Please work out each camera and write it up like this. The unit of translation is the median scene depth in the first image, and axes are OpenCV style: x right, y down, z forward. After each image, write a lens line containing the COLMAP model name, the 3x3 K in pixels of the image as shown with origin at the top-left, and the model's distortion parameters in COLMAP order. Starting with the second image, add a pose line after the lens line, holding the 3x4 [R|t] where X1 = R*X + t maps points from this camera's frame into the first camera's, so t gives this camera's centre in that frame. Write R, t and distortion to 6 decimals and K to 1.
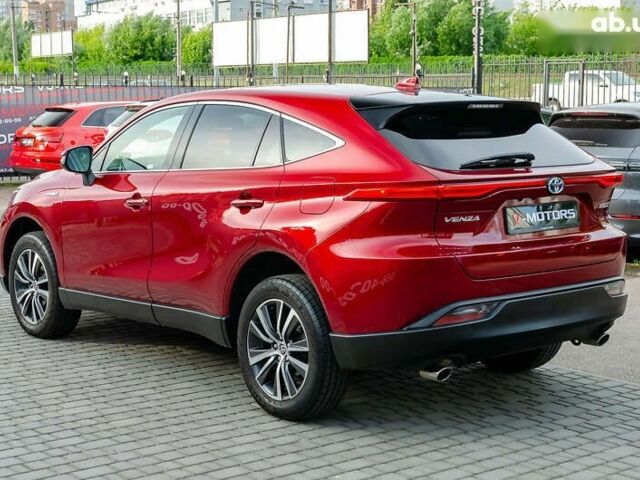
lens RADIAL K [[1204.1, 0, 308.5], [0, 1204.1, 219.8], [0, 0, 1]] dist [-0.007233, 0.000000]
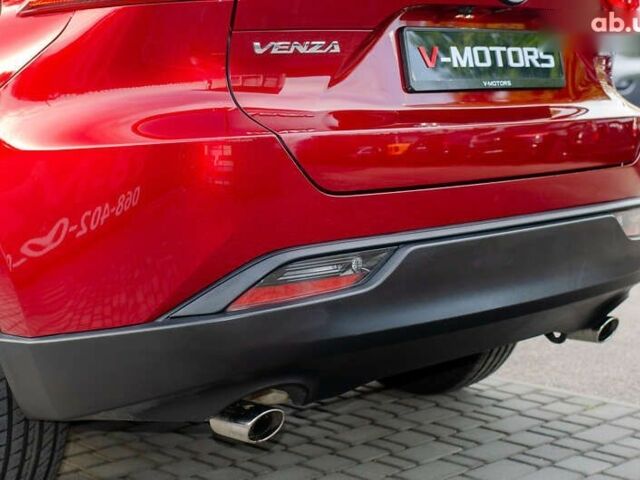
lens RADIAL K [[1204.1, 0, 317.1], [0, 1204.1, 240.6], [0, 0, 1]] dist [-0.007233, 0.000000]
pose [[0.996550, -0.027768, 0.078206, 0.094595], [0.026147, 0.999423, 0.021675, 0.052915], [-0.078762, -0.019556, 0.996702, 0.555566]]
